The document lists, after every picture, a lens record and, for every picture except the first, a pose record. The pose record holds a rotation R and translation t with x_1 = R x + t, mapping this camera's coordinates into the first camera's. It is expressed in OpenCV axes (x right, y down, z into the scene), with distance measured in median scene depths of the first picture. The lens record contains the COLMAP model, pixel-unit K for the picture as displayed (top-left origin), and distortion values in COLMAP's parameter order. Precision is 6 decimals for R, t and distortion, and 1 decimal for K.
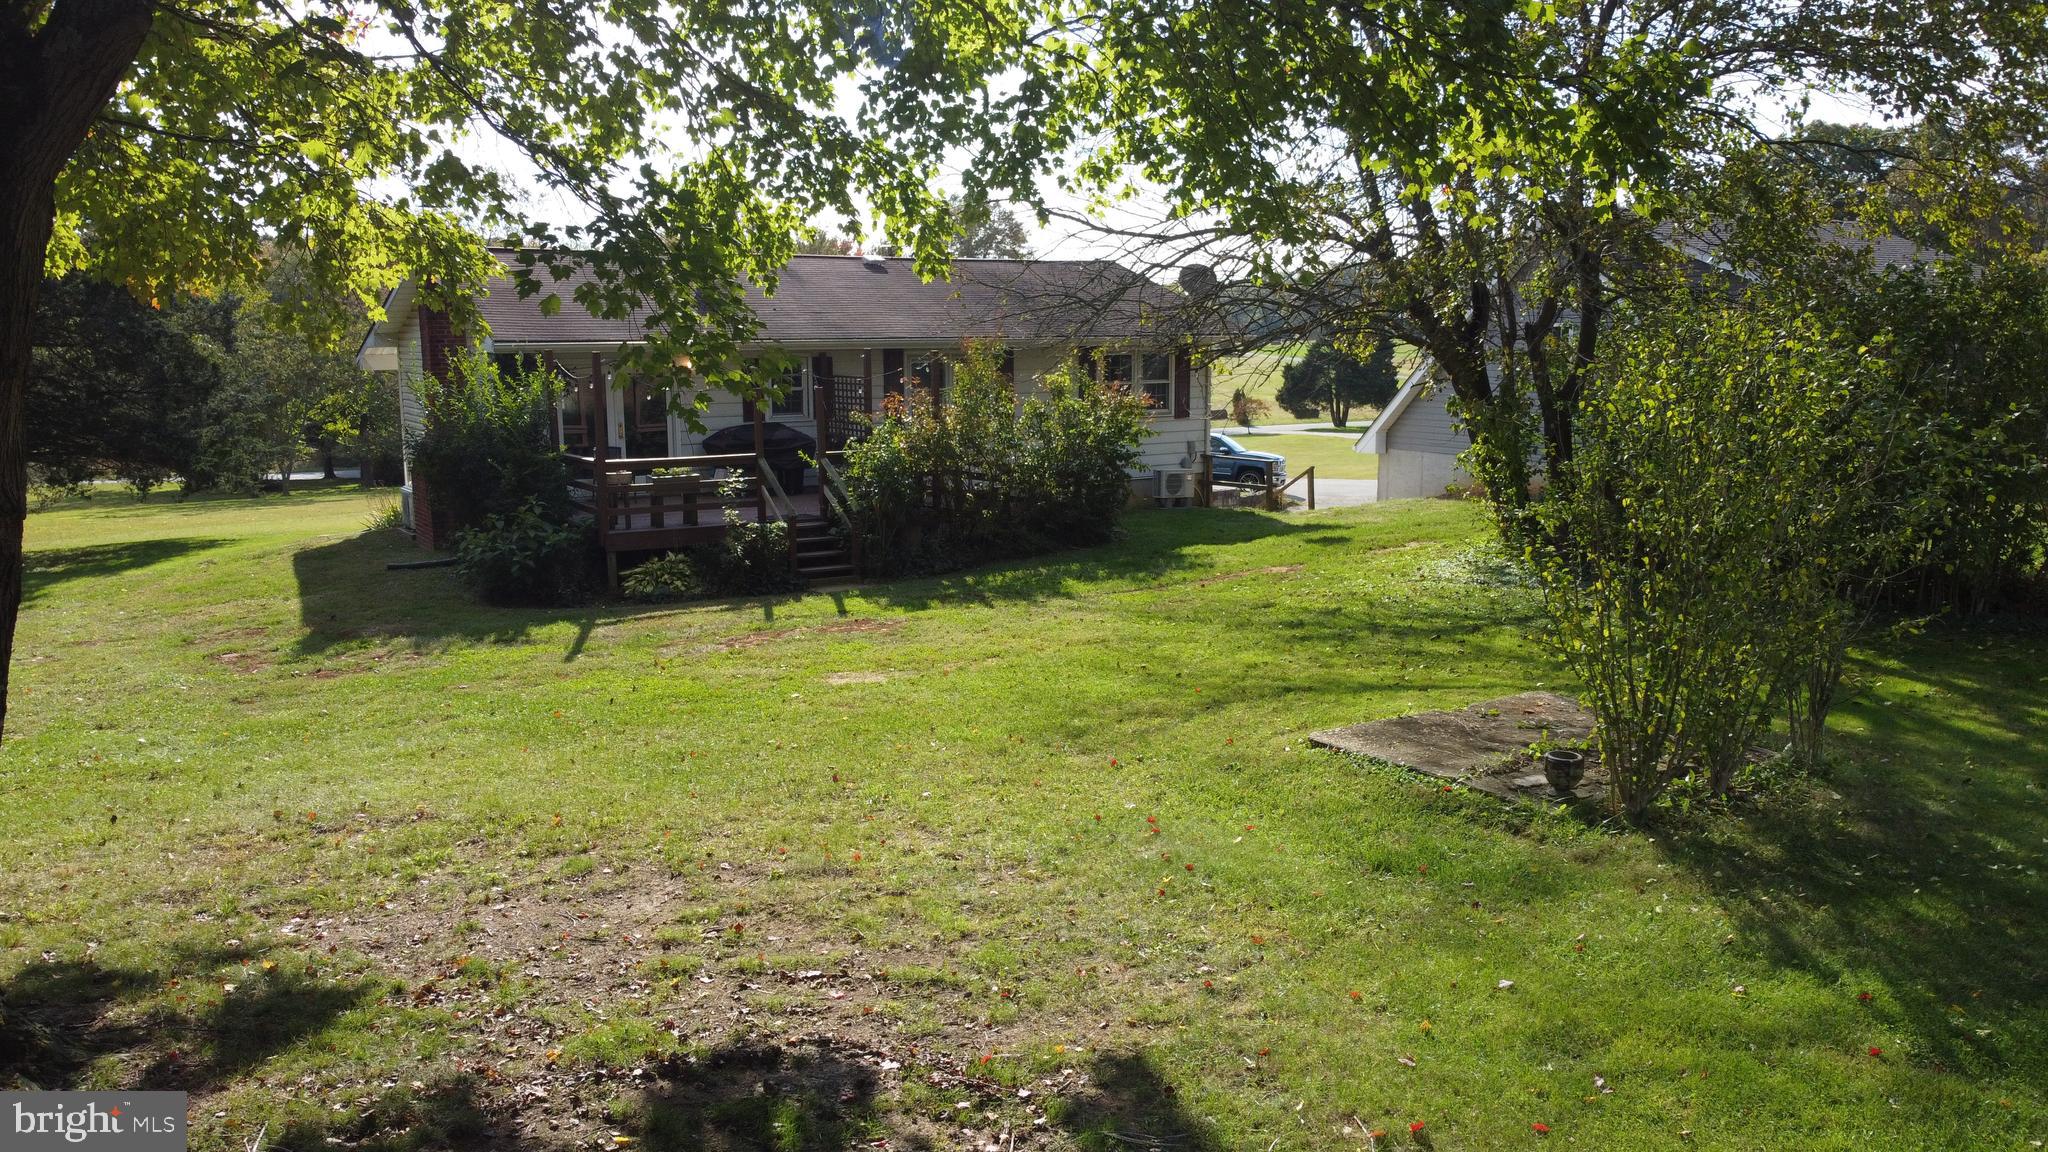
lens RADIAL K [[1547.5, 0, 1020.3], [0, 1547.5, 577.8], [0, 0, 1]] dist [0.002835, -0.011184]
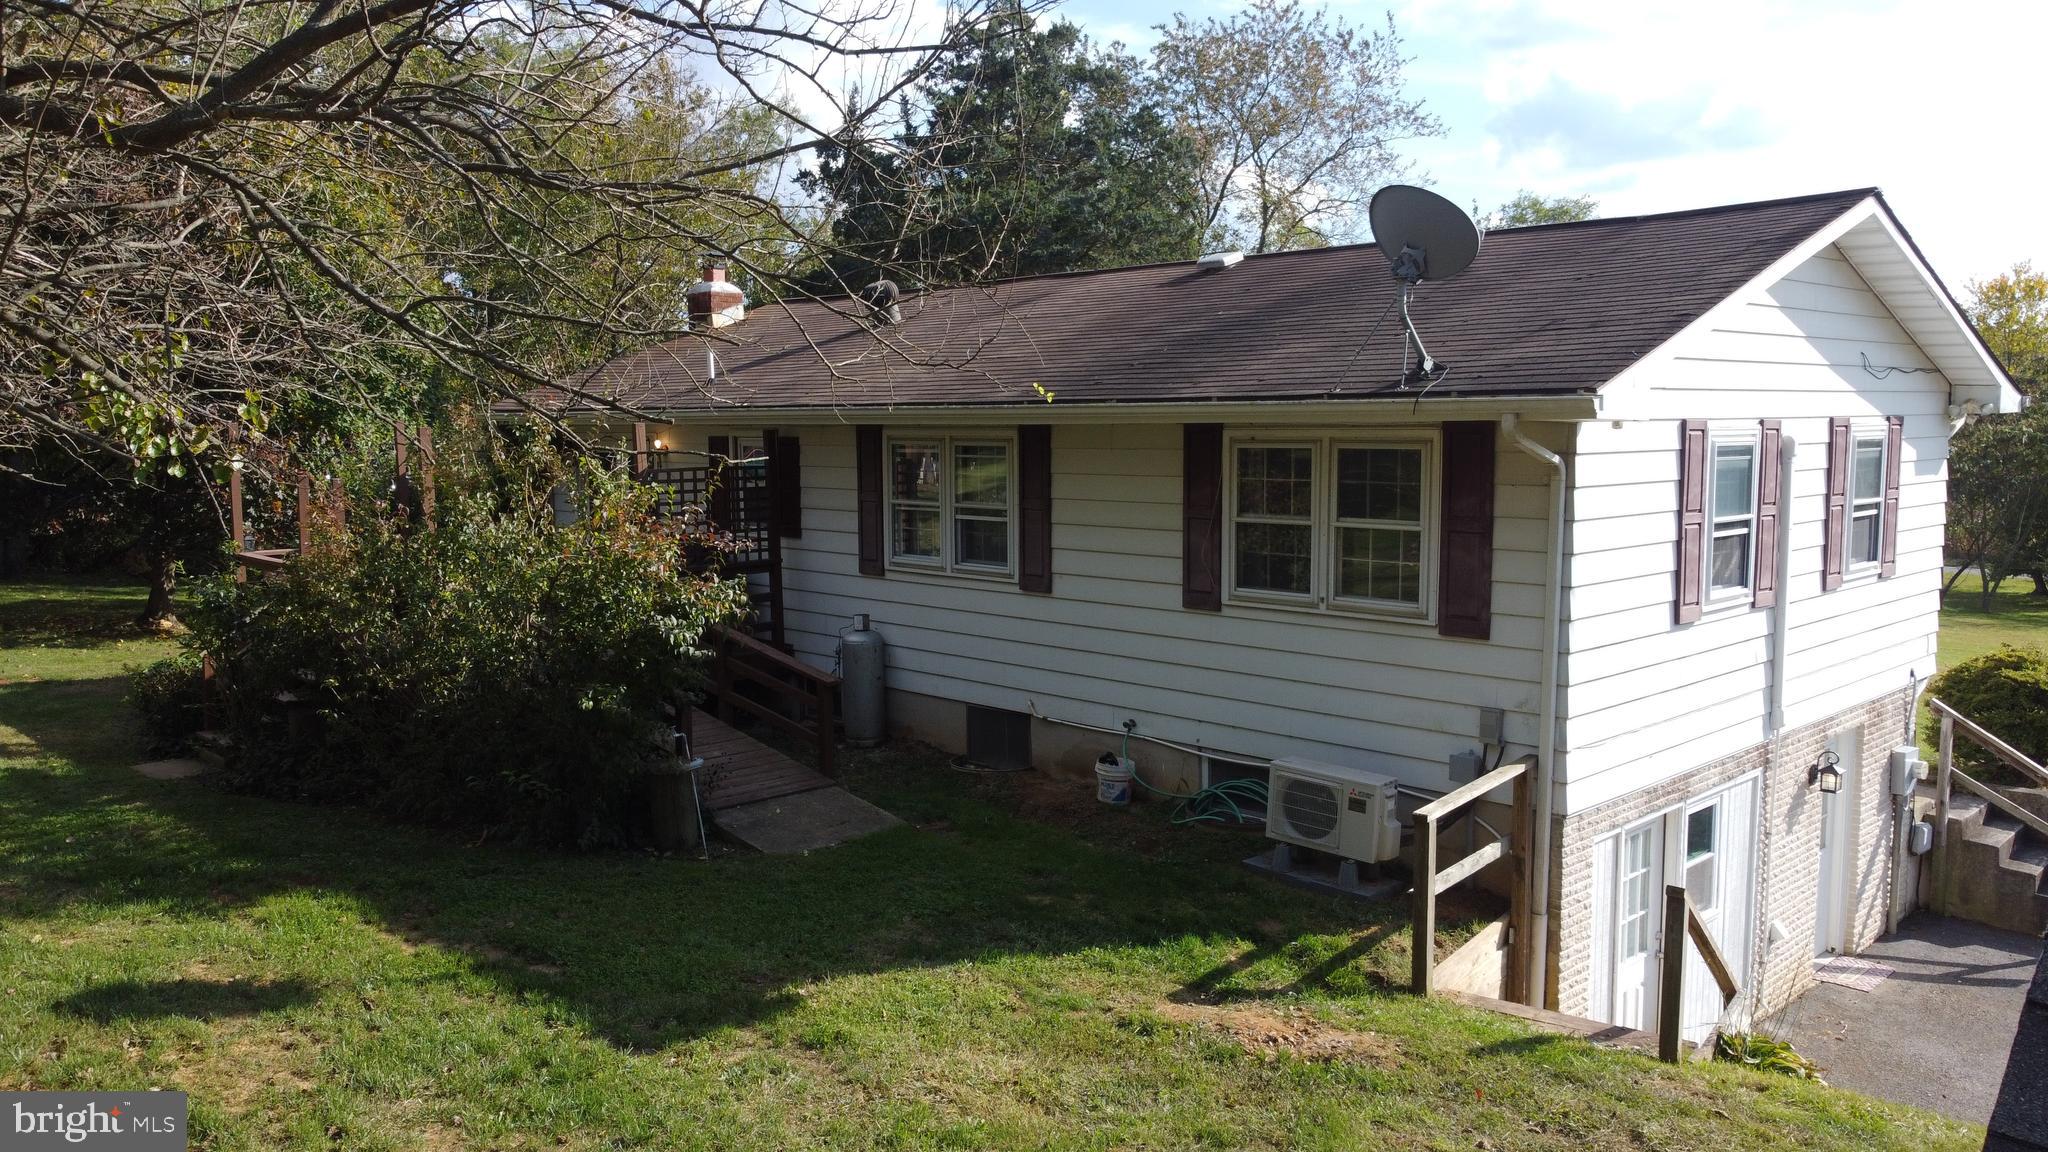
lens RADIAL K [[1547.5, 0, 1020.3], [0, 1547.5, 577.8], [0, 0, 1]] dist [0.002835, -0.011184]
pose [[0.355944, 0.075781, -0.931430, 0.553956], [-0.175832, 0.984336, 0.012892, -0.146459], [0.917817, 0.159186, 0.363693, 1.110789]]
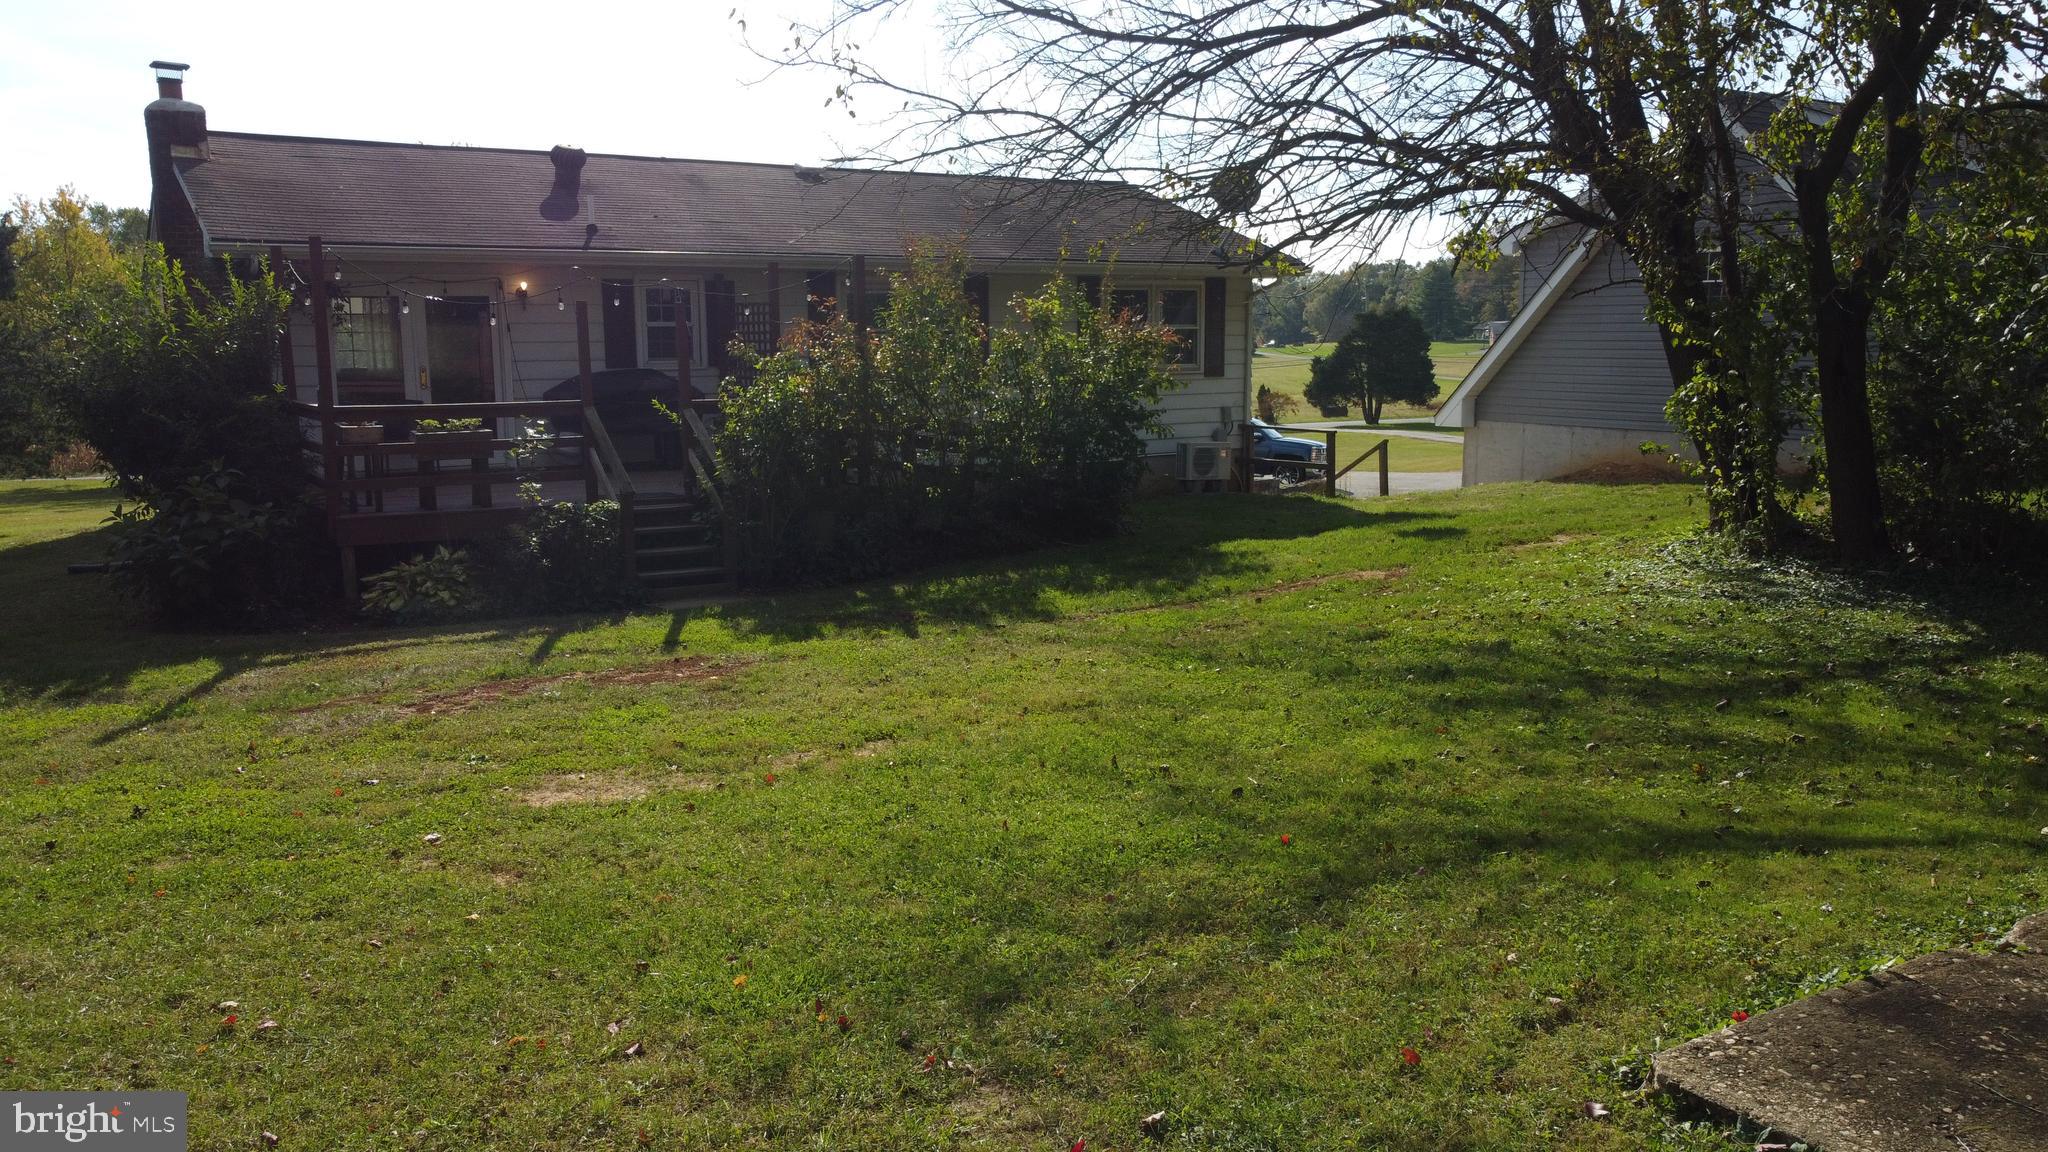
lens RADIAL K [[1547.5, 0, 1020.3], [0, 1547.5, 577.8], [0, 0, 1]] dist [0.002835, -0.011184]
pose [[0.999921, 0.001246, -0.012499, 0.026382], [-0.001289, 0.999993, -0.003375, -0.001670], [0.012495, 0.003391, 0.999916, 0.336357]]
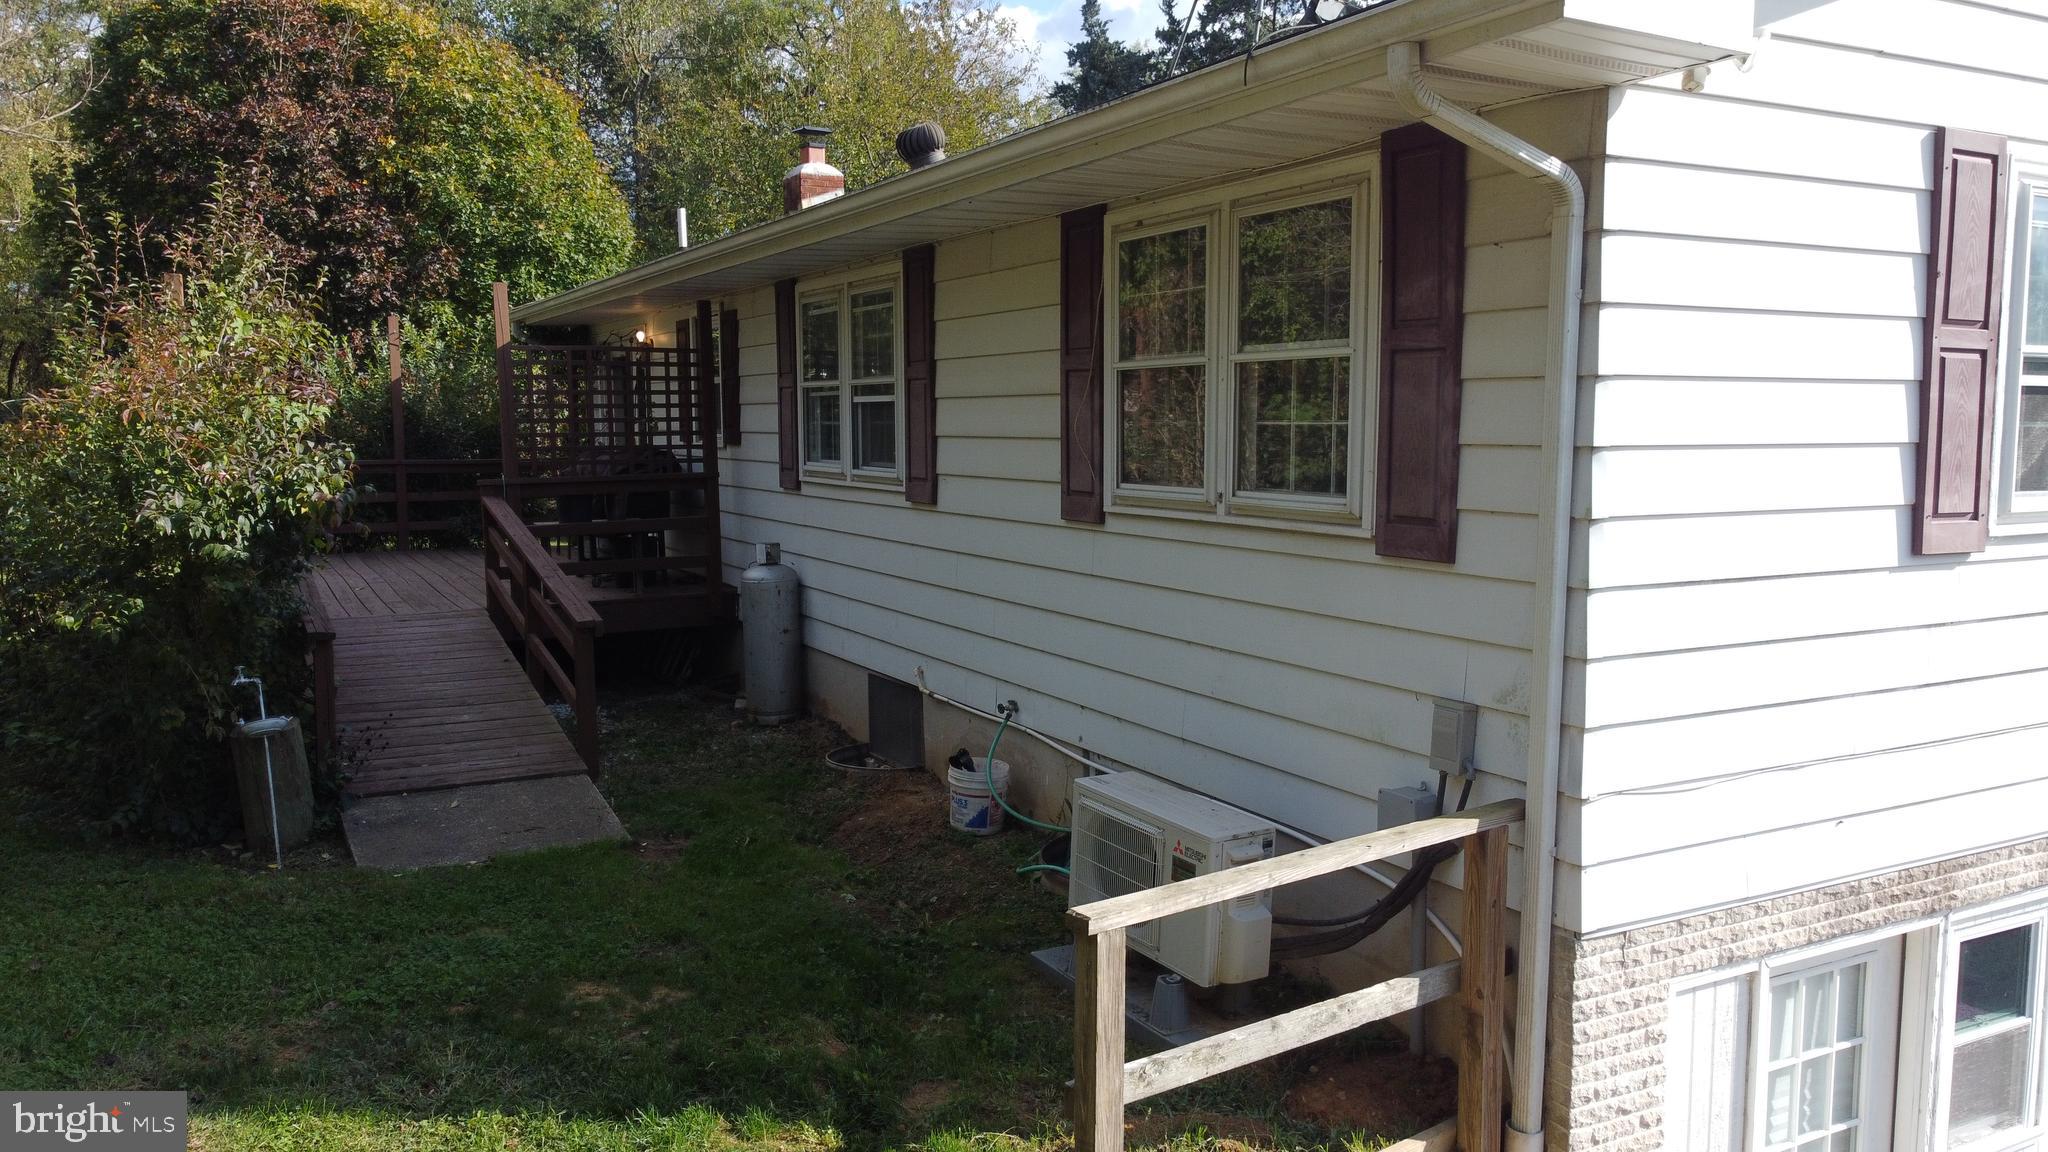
lens RADIAL K [[1547.5, 0, 1020.3], [0, 1547.5, 577.8], [0, 0, 1]] dist [0.002835, -0.011184]
pose [[0.079019, 0.085263, -0.993220, 0.391231], [-0.195367, 0.978339, 0.068442, -0.148184], [0.977542, 0.188634, 0.093965, 1.336255]]
